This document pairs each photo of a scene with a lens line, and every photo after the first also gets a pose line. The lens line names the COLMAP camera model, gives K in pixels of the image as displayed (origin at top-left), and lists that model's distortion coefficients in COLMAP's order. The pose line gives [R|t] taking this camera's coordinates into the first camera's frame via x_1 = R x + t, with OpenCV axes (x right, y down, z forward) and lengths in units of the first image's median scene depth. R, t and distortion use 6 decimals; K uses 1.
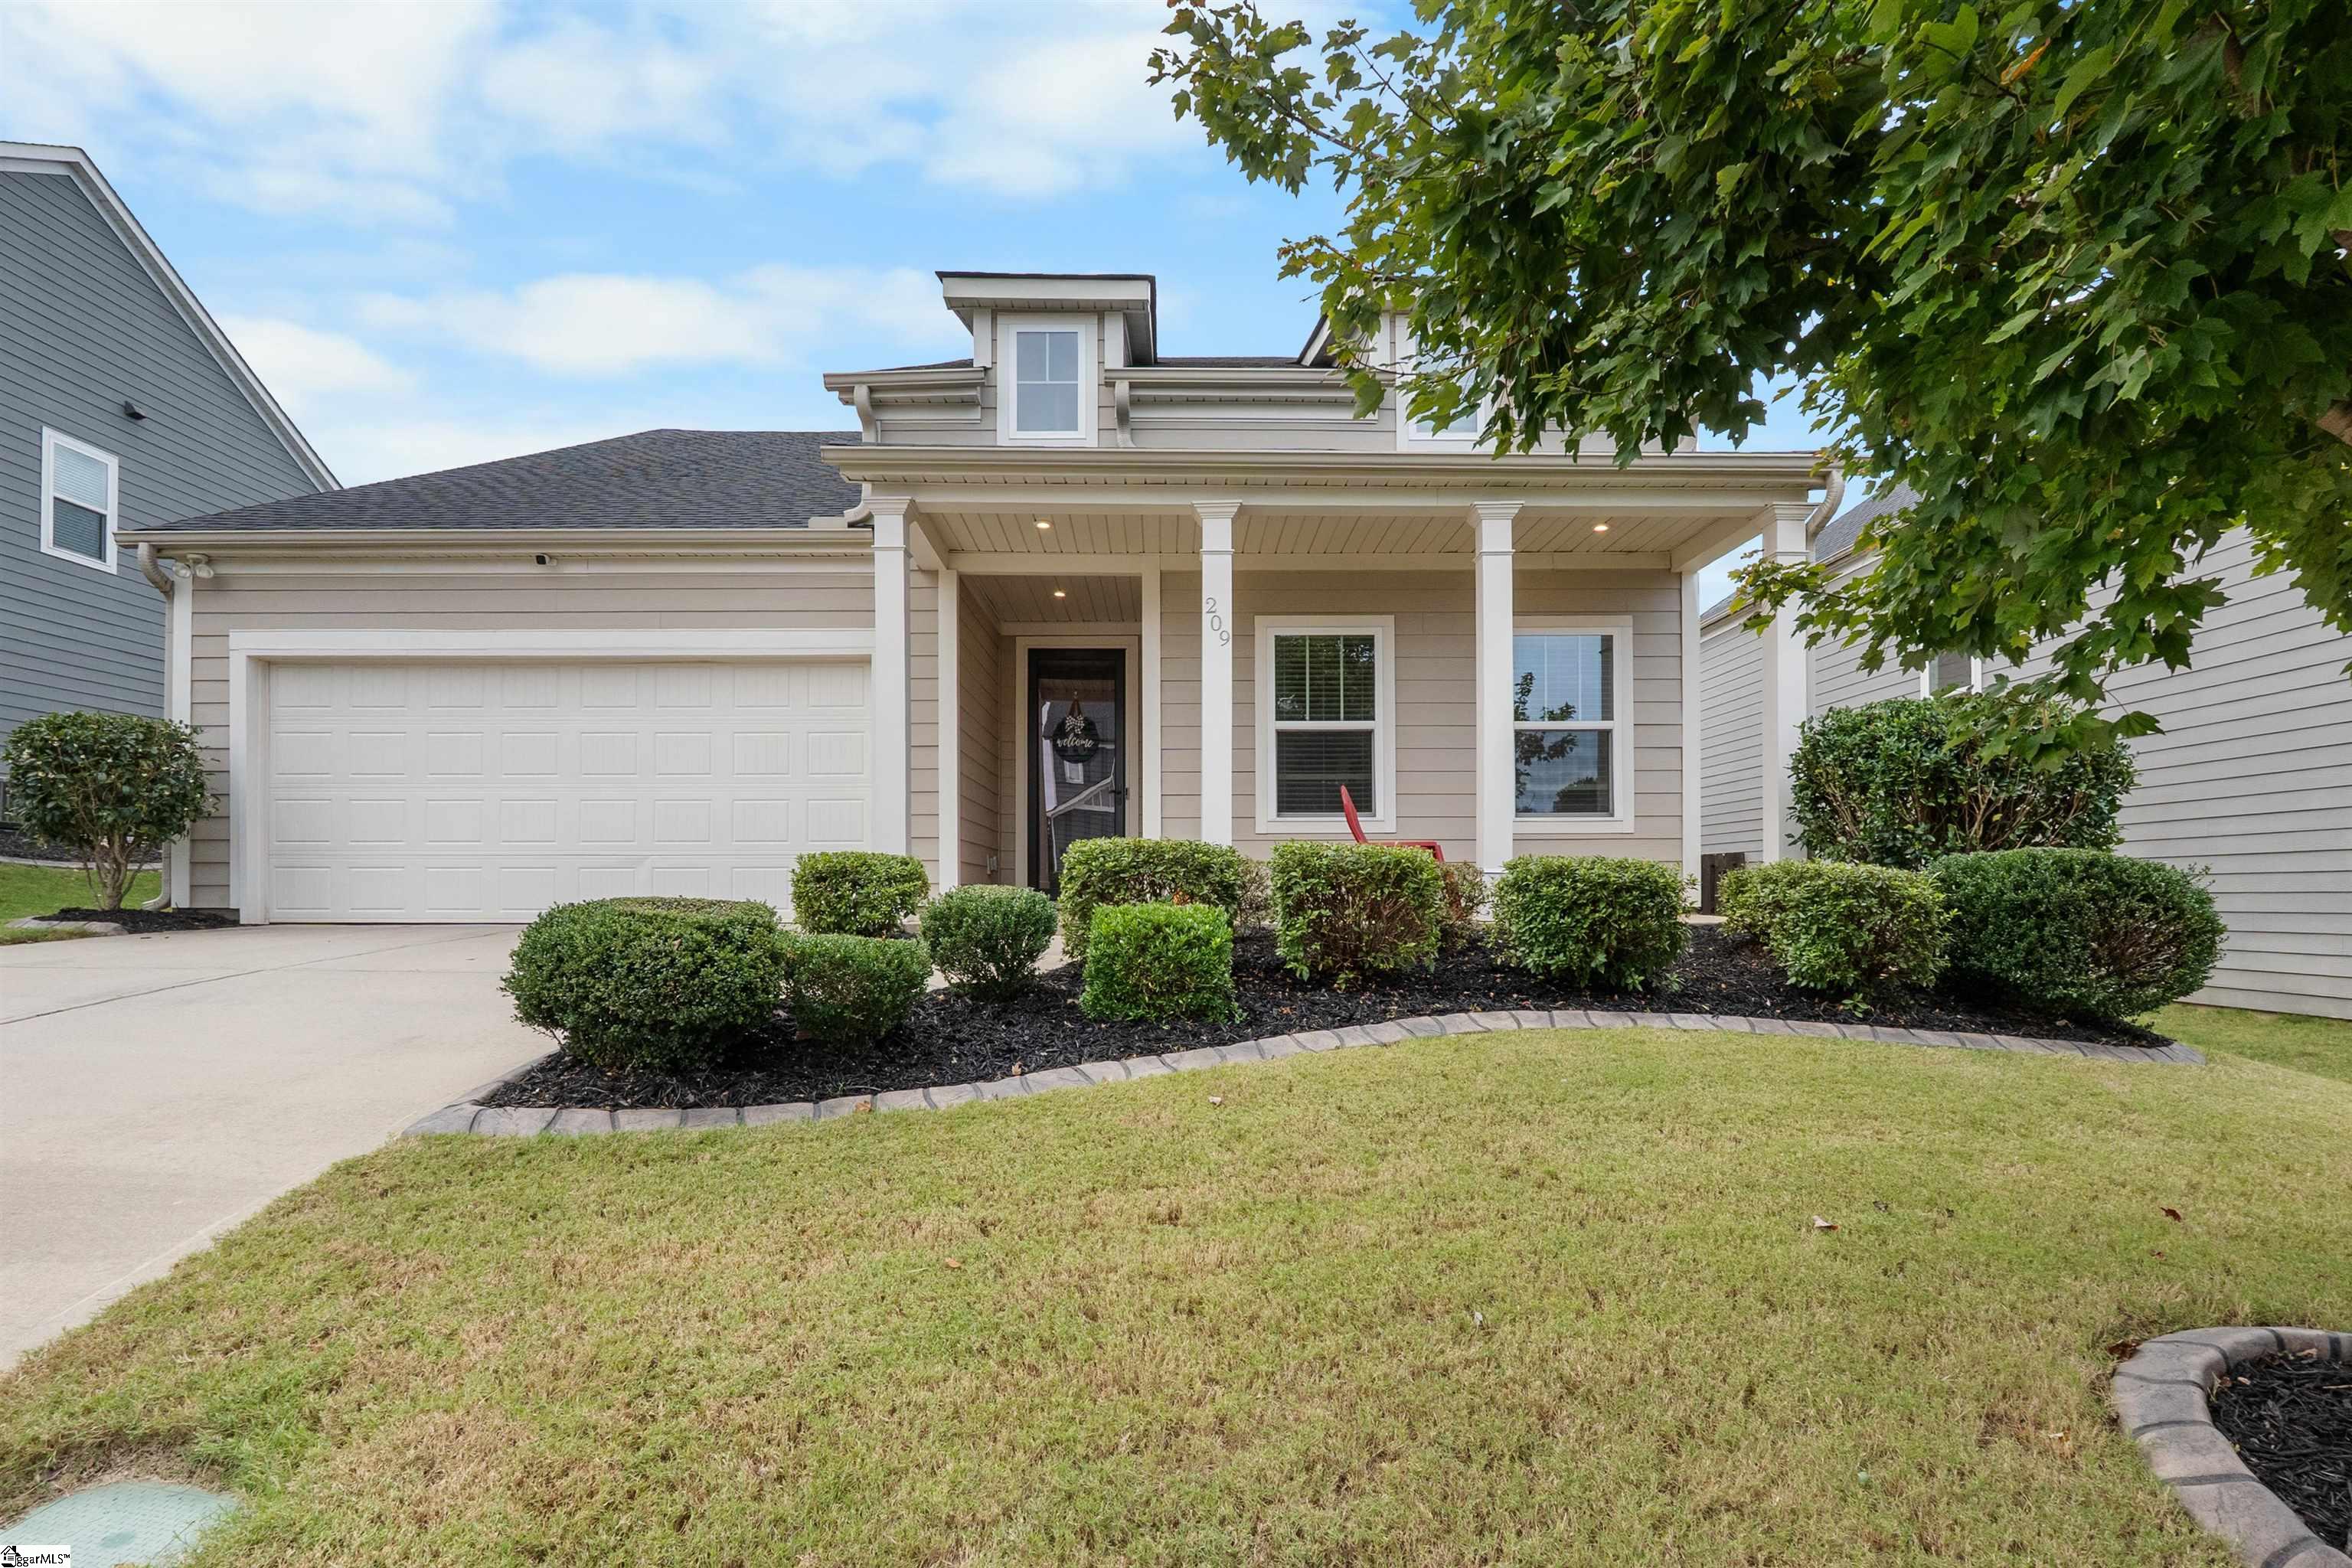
lens RADIAL K [[1075.9, 0, 1168.0], [0, 1075.9, 892.8], [0, 0, 1]] dist [-0.003091, 0.000148]
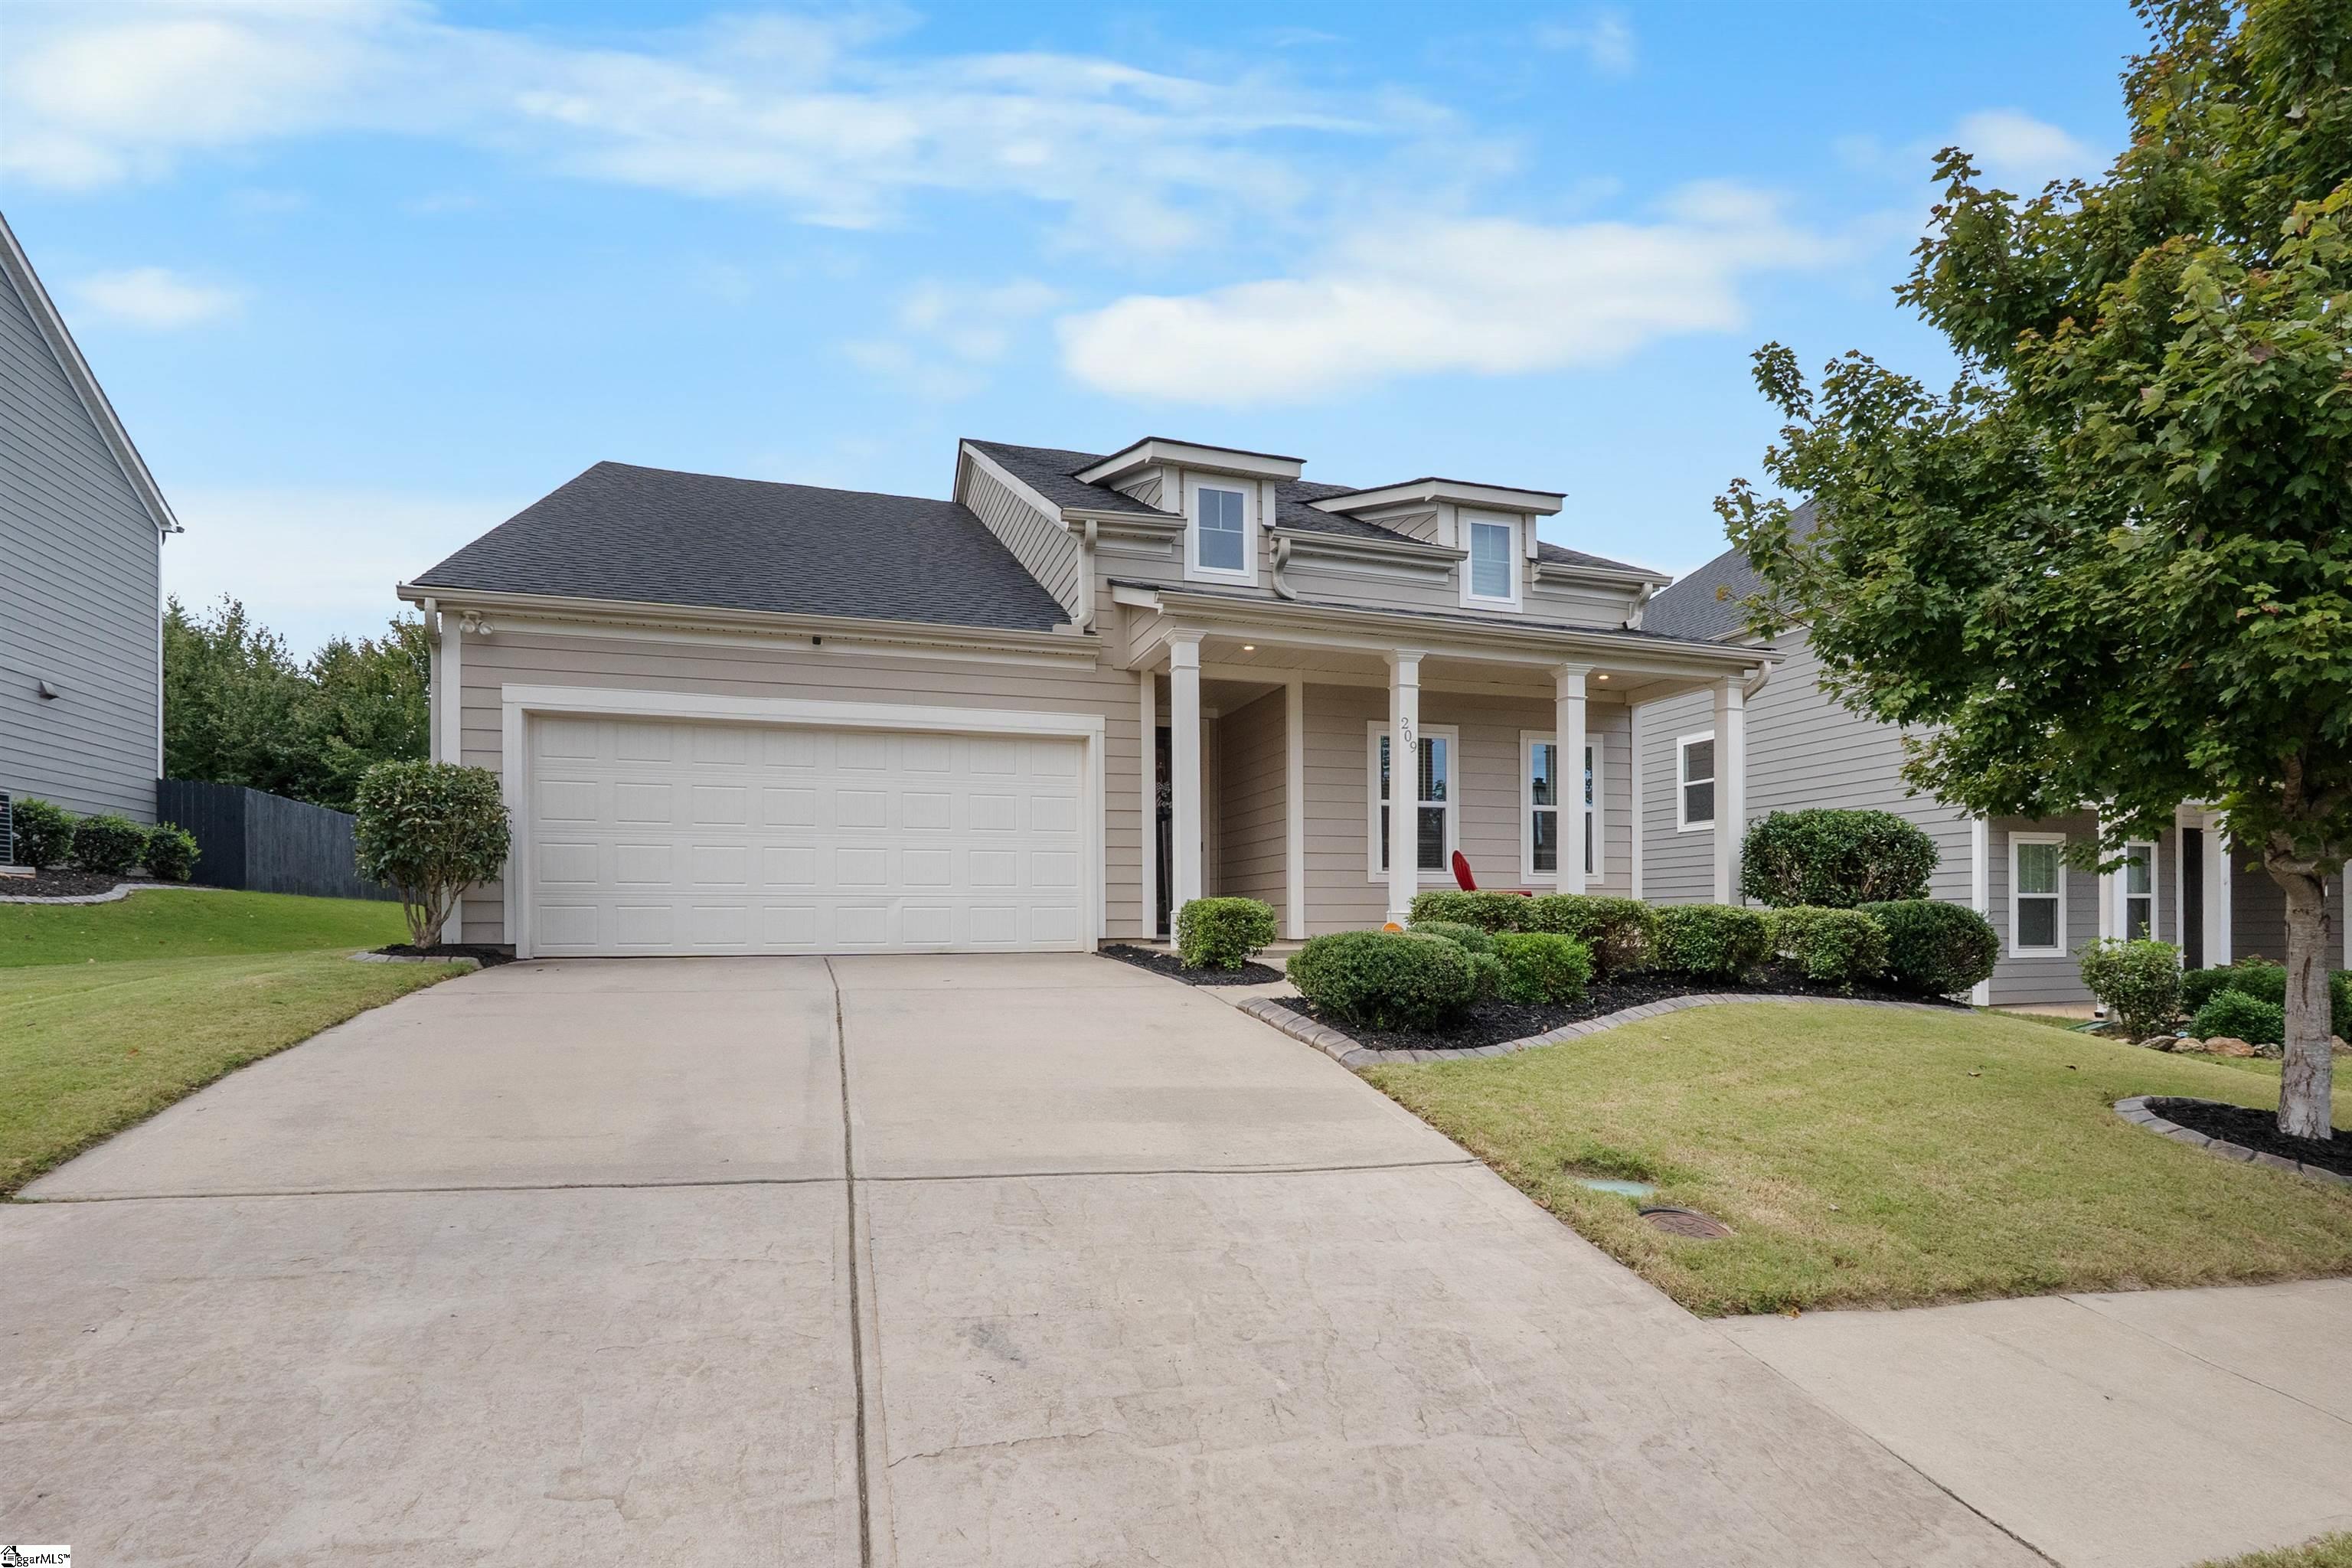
lens RADIAL K [[1075.9, 0, 1136.0], [0, 1075.9, 936.6], [0, 0, 1]] dist [-0.003091, 0.000148]
pose [[0.956941, -0.006896, 0.290200, -0.593967], [0.003510, 0.999920, 0.012185, -0.004131], [-0.290261, -0.010641, 0.956888, -0.210183]]
